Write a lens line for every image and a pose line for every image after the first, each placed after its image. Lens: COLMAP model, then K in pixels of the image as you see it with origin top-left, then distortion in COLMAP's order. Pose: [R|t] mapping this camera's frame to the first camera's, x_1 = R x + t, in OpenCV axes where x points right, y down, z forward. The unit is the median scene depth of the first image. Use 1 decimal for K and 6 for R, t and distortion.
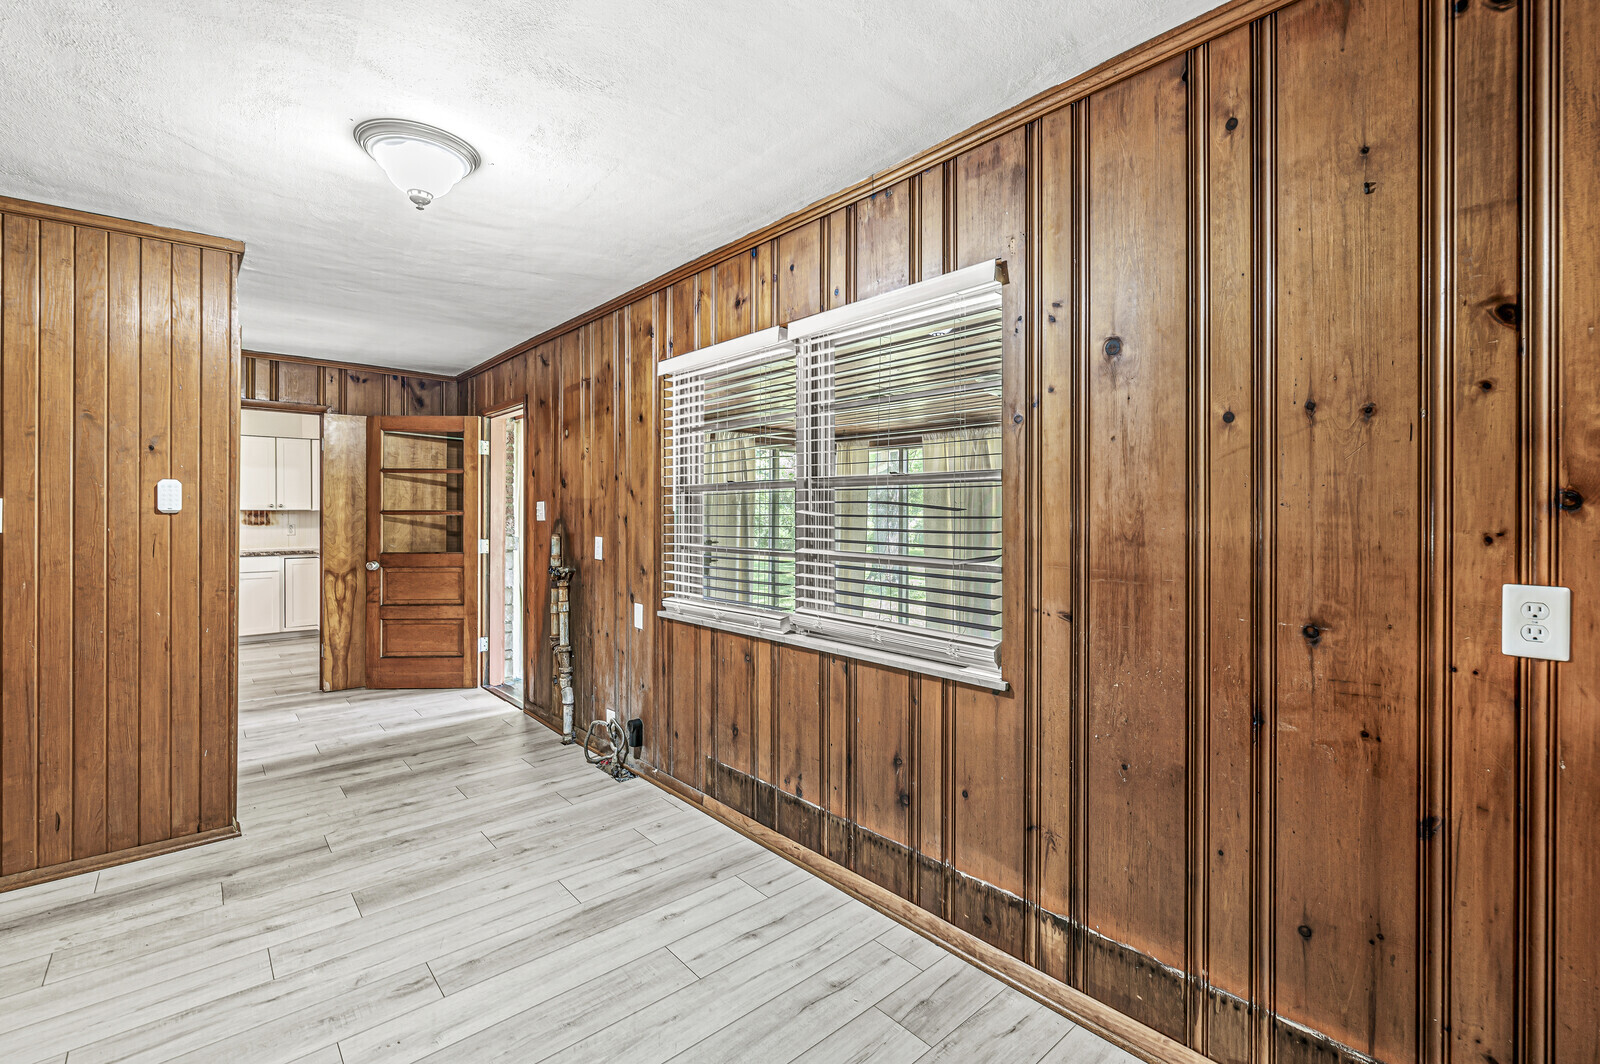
lens RADIAL K [[700.0, 0, 800.4], [0, 700.0, 517.7], [0, 0, 1]] dist [0.000984, -0.000044]
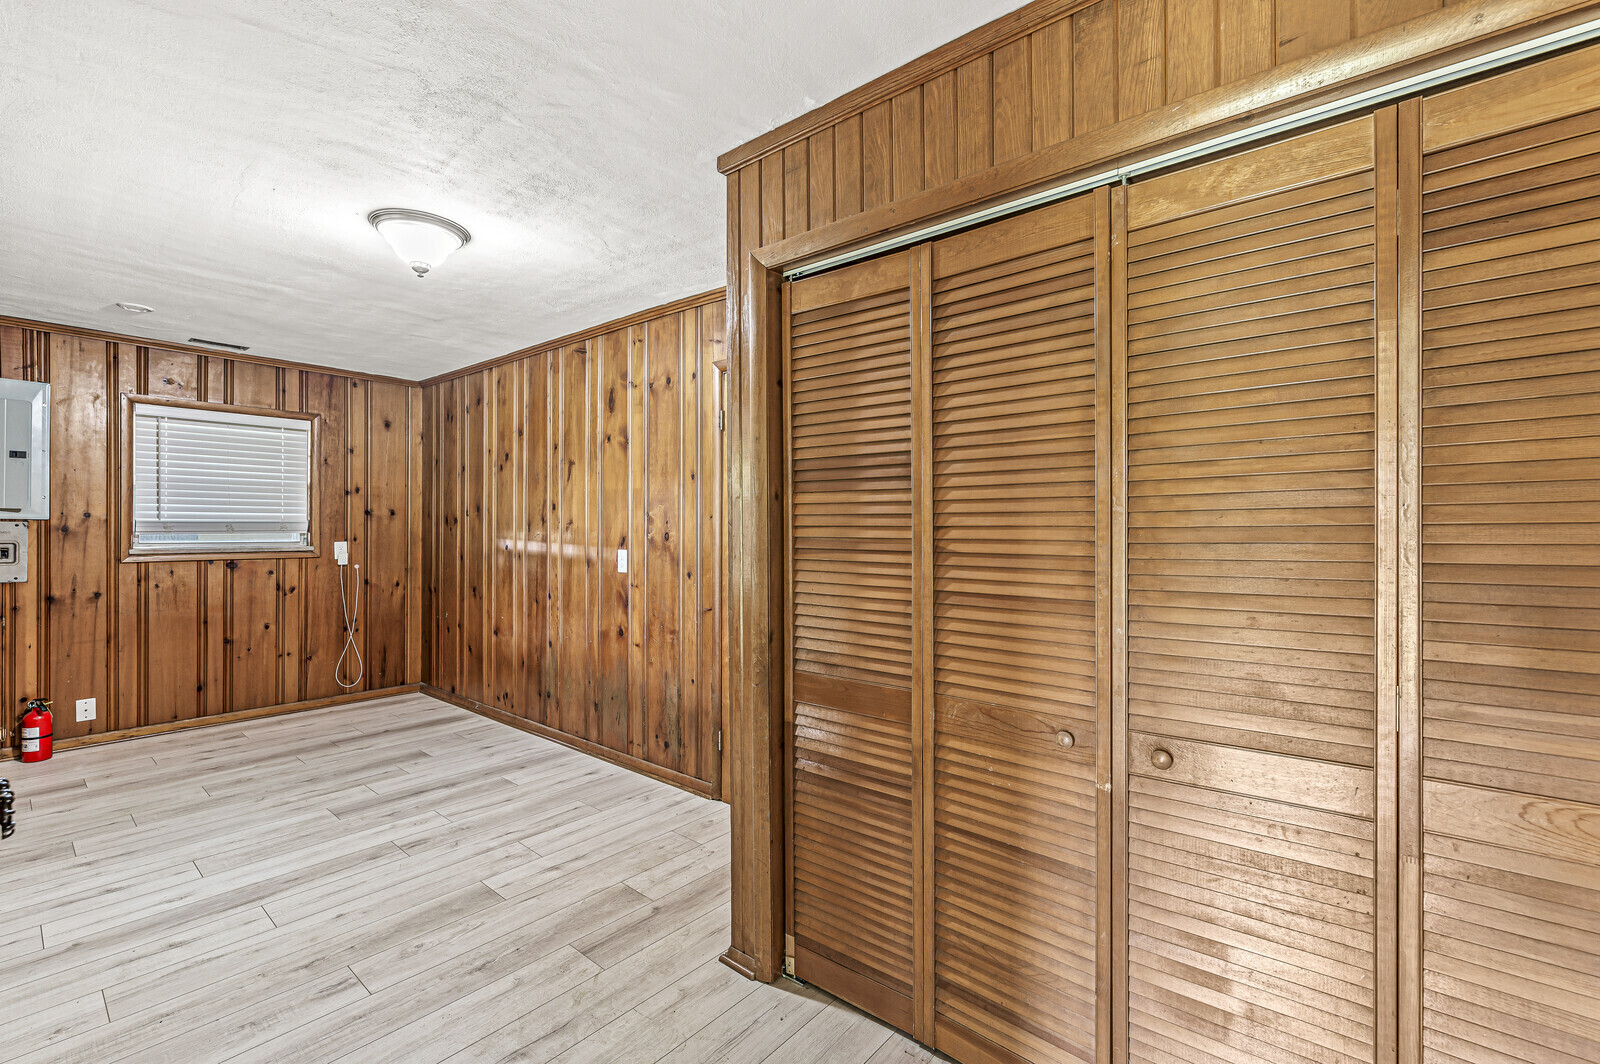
lens RADIAL K [[700.0, 0, 799.7], [0, 700.0, 526.8], [0, 0, 1]] dist [0.000984, -0.000044]
pose [[-0.990349, -0.007563, -0.138391, -0.940579], [-0.008458, 0.999947, 0.005879, -0.011059], [0.138339, 0.006992, -0.990360, 2.108206]]
